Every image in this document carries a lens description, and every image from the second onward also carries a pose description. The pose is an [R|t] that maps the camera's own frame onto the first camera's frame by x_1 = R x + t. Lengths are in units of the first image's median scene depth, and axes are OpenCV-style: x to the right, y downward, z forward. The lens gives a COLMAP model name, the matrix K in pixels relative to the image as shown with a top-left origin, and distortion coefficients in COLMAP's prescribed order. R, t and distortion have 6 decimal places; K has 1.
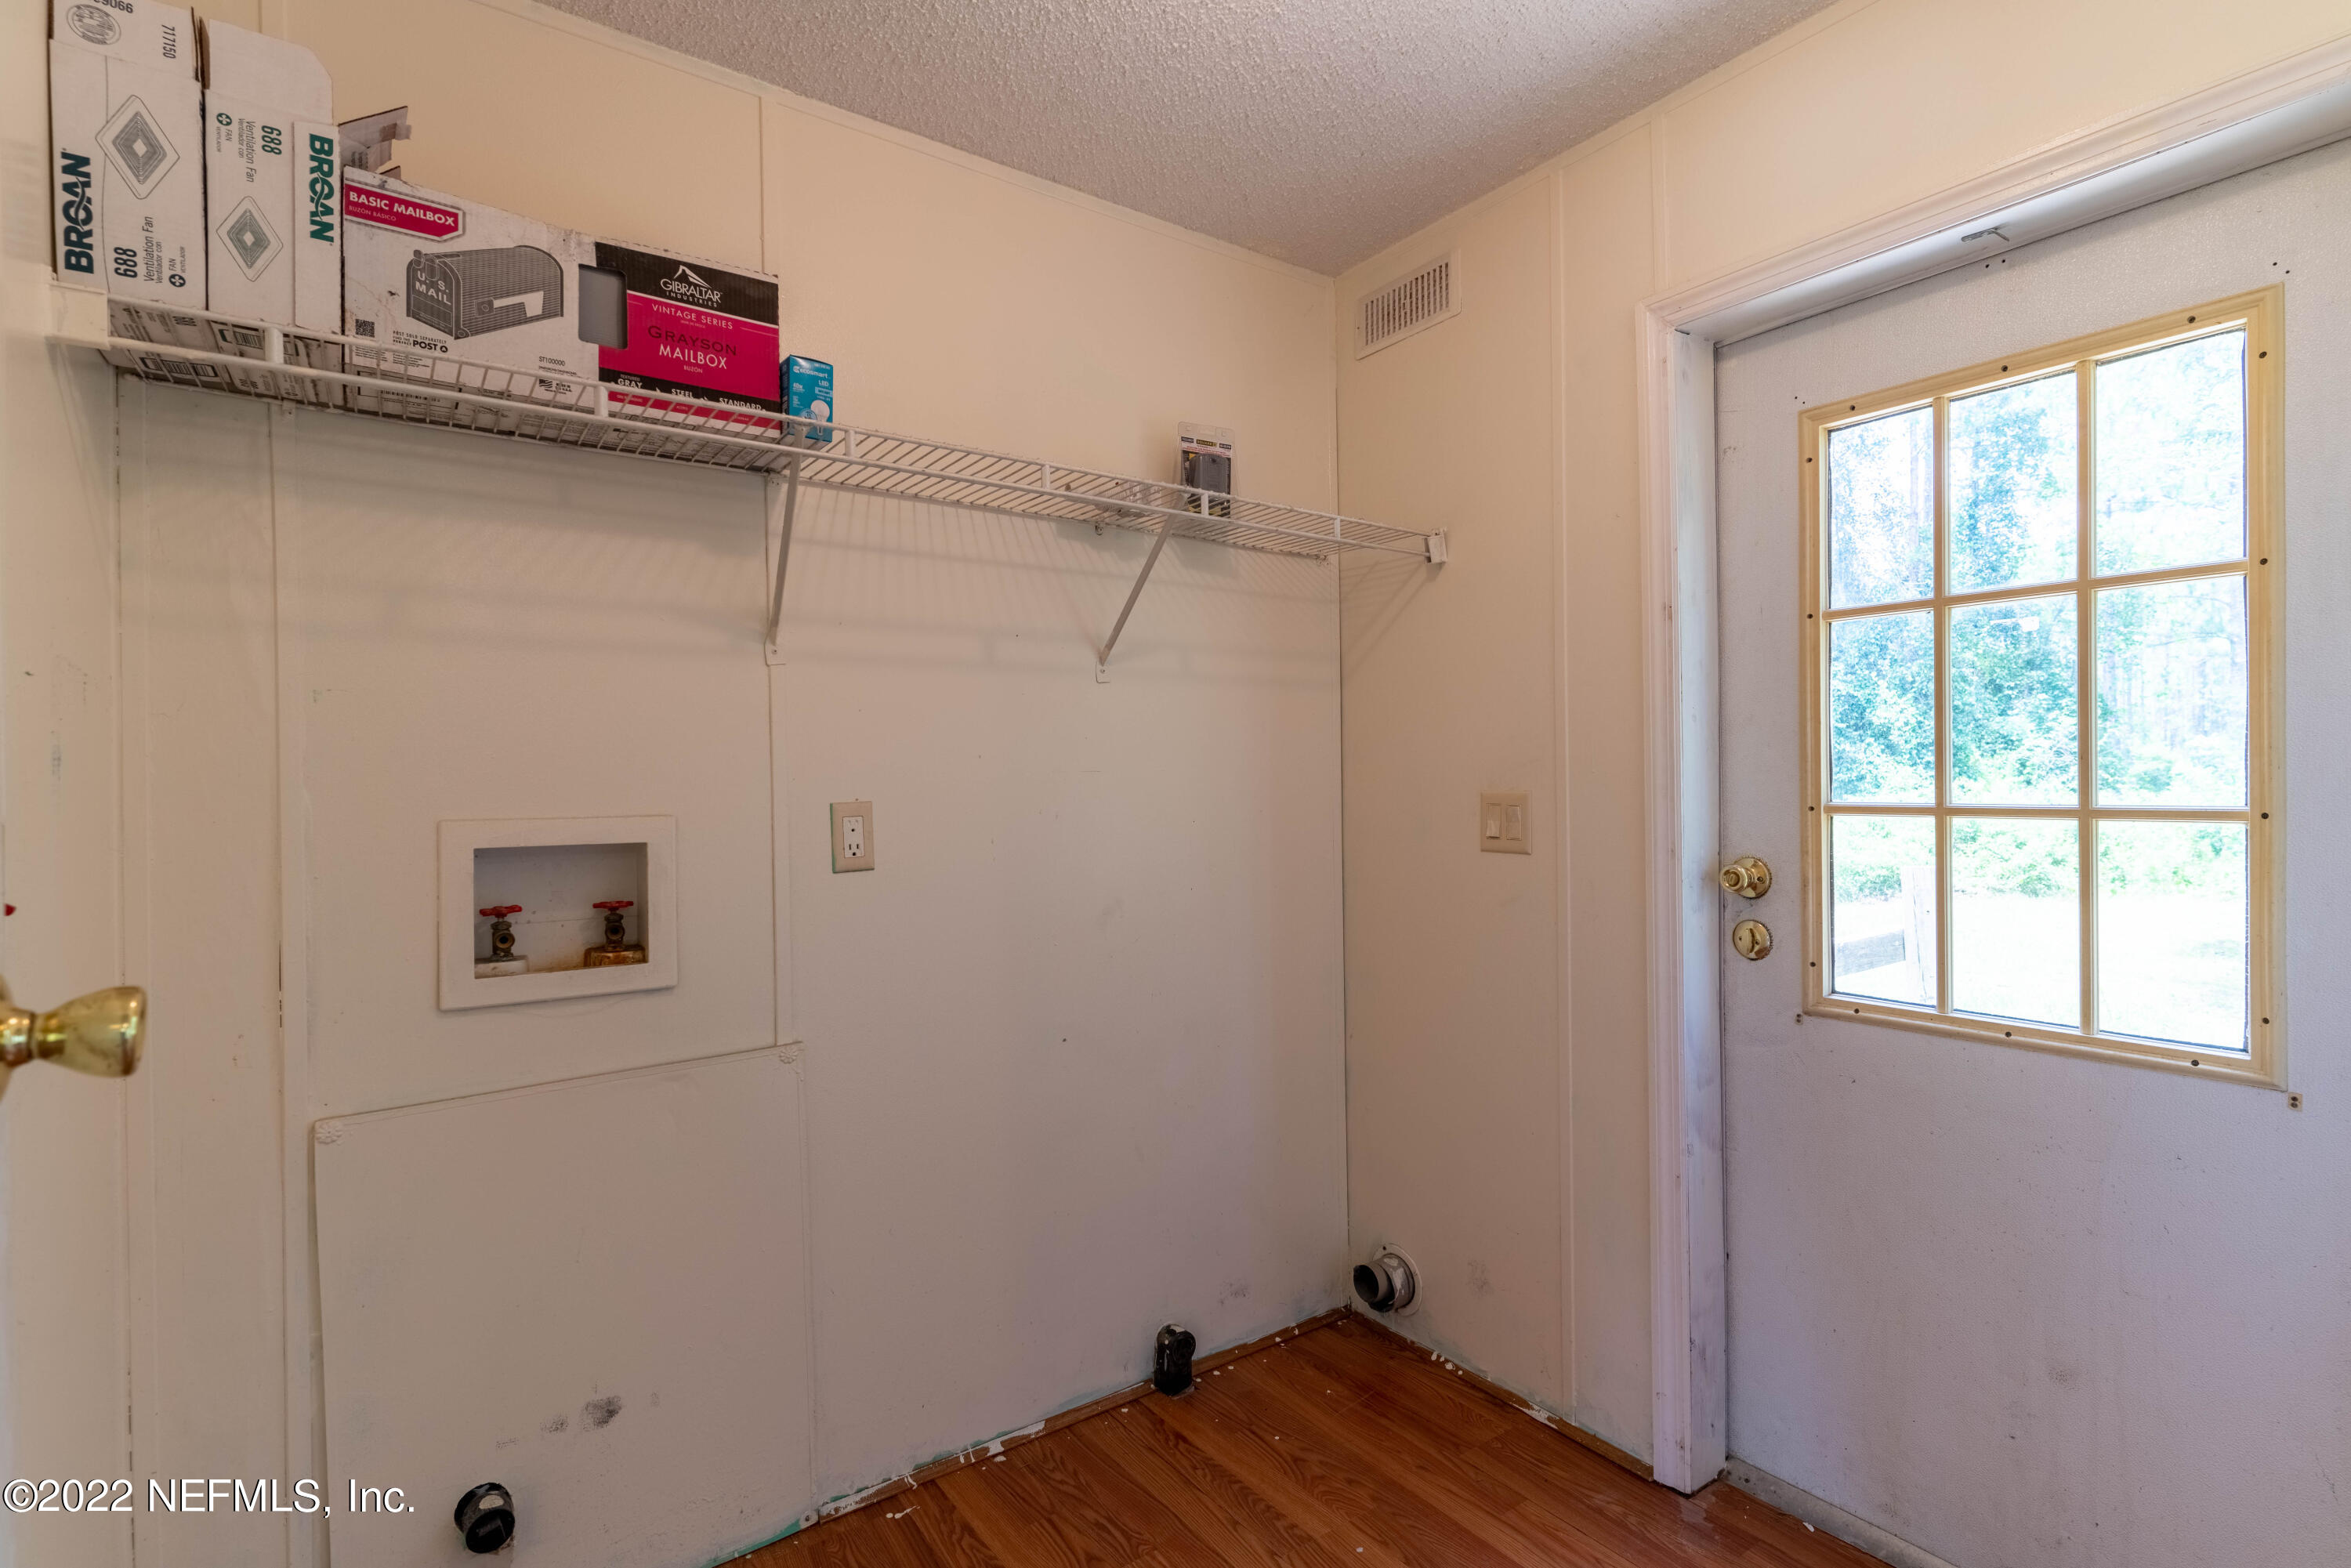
lens RADIAL K [[1114.3, 0, 1163.1], [0, 1114.3, 788.7], [0, 0, 1]] dist [0.003252, 0.001160]
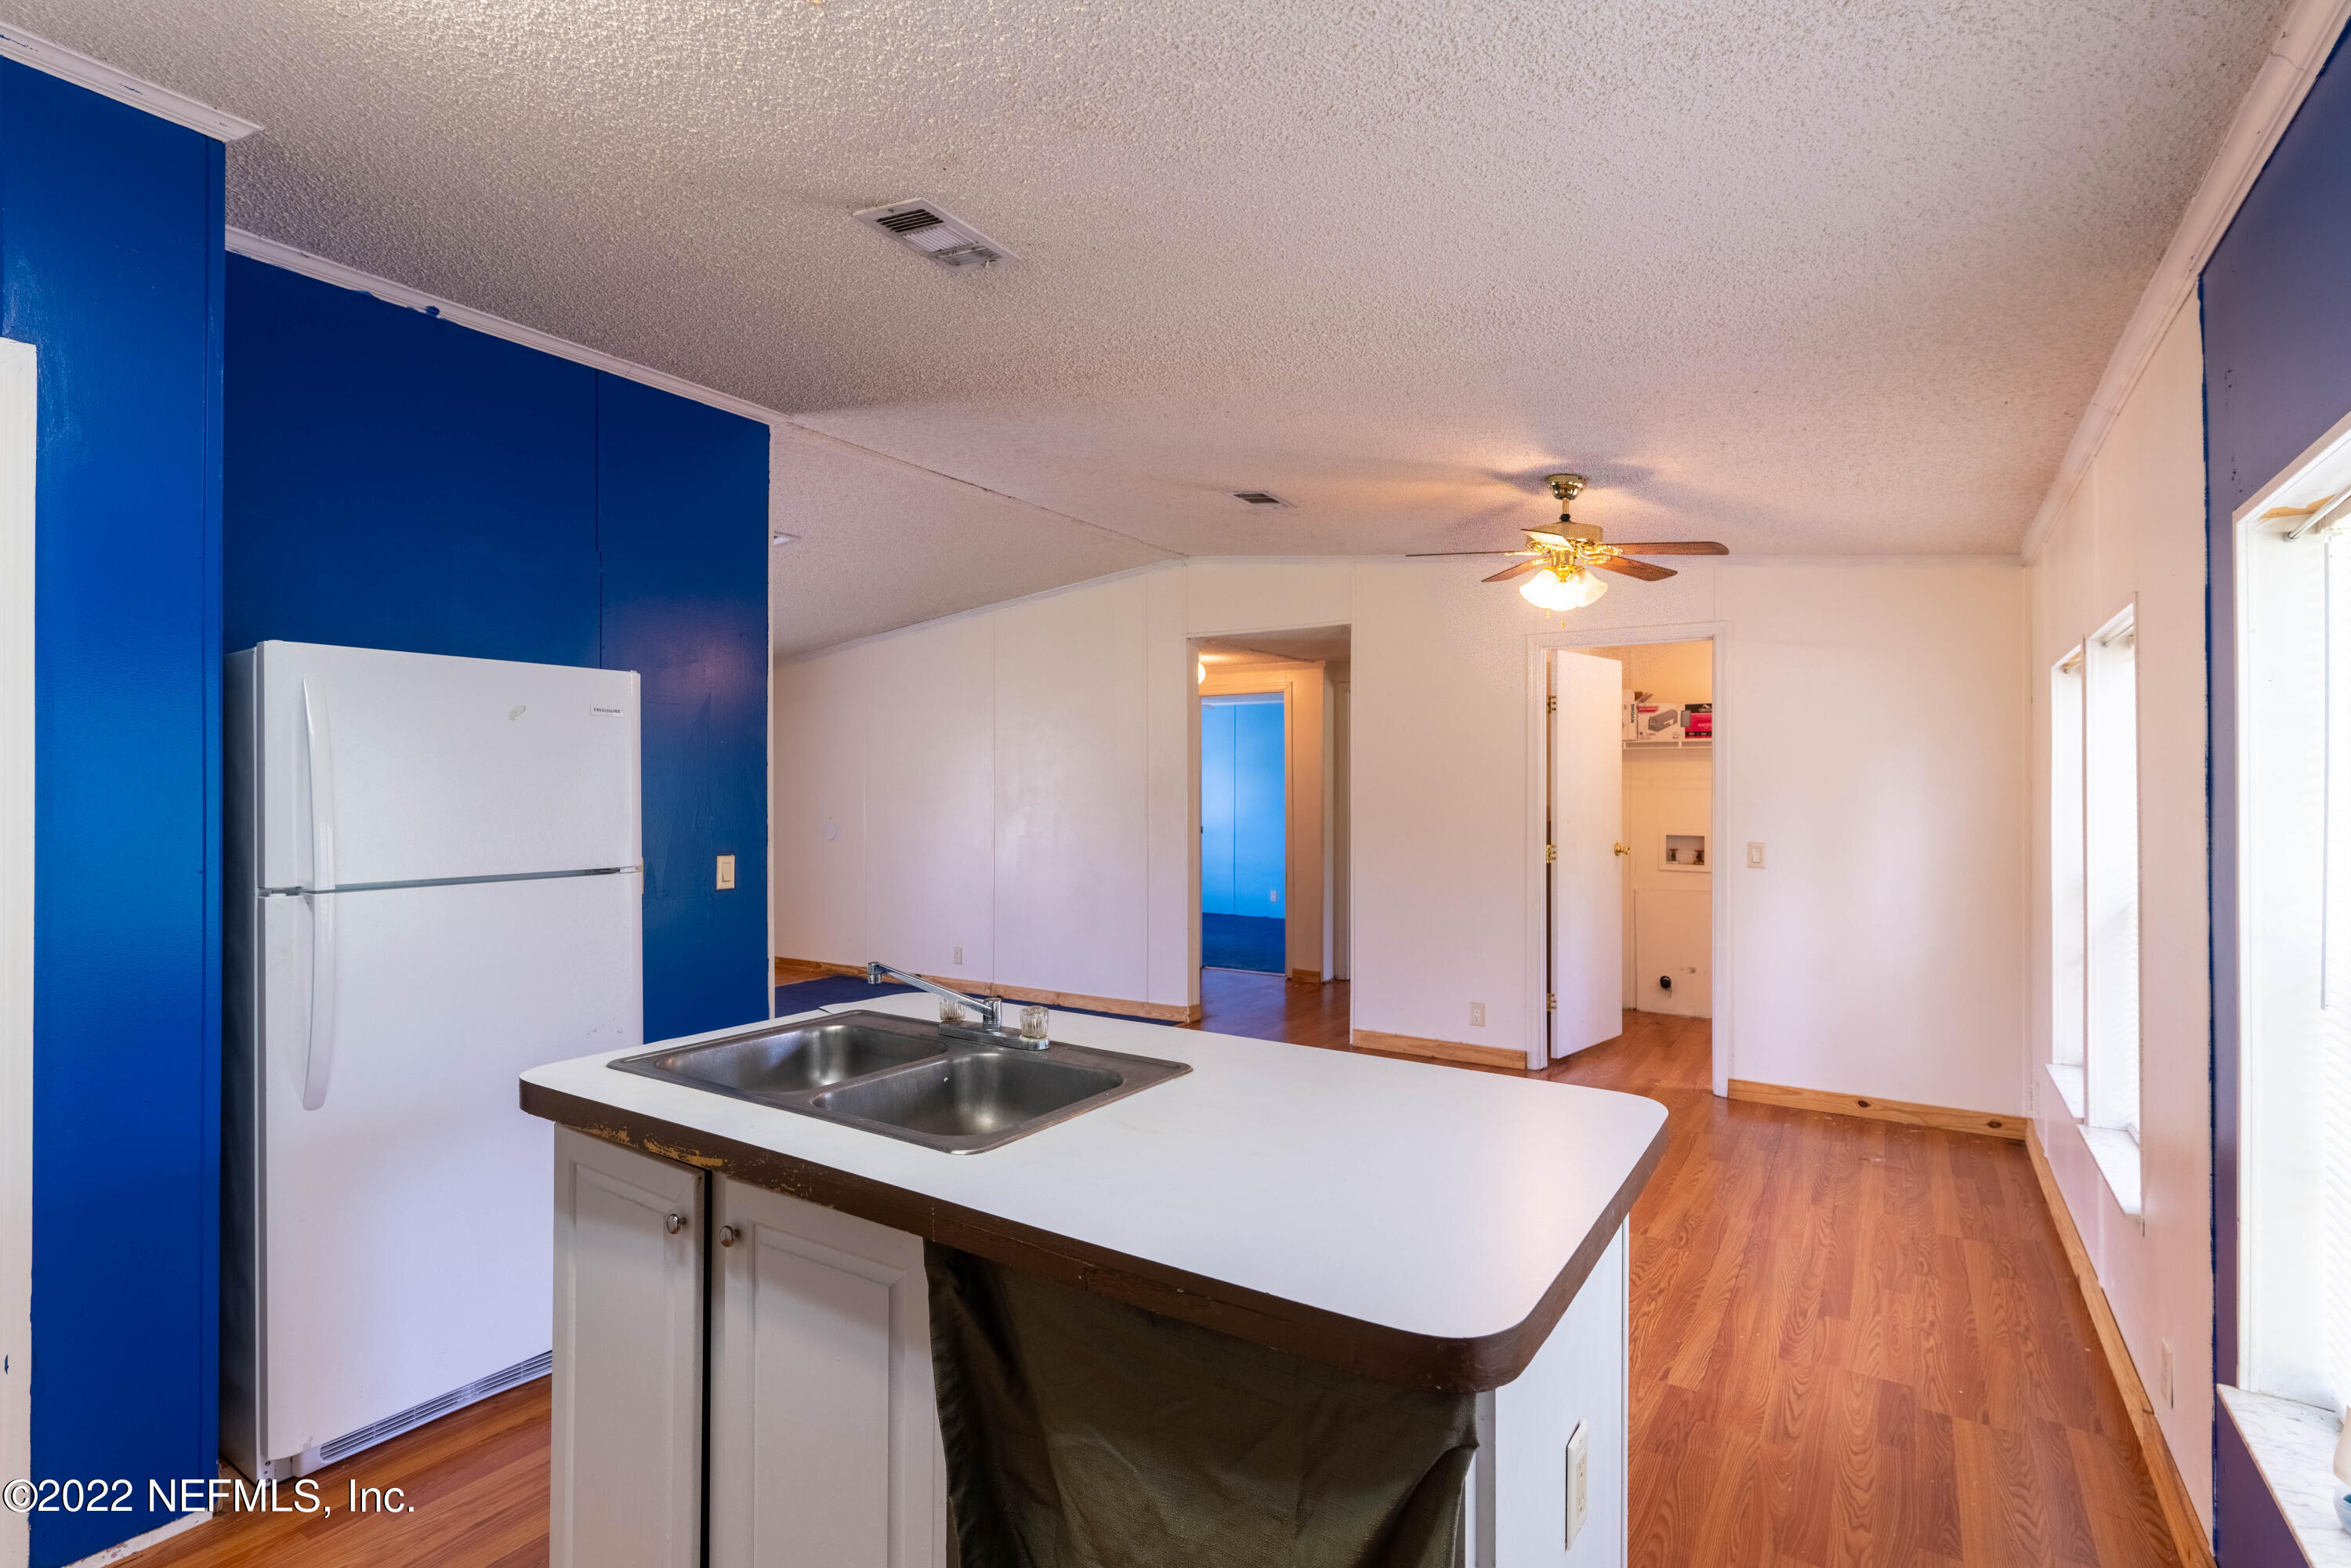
lens RADIAL K [[1114.3, 0, 1170.3], [0, 1114.3, 794.7], [0, 0, 1]] dist [0.003252, 0.001160]
pose [[0.363707, 0.006807, -0.931489, 2.993732], [-0.010183, 0.999943, 0.003331, -0.109963], [0.931458, 0.008274, 0.363755, -2.637493]]
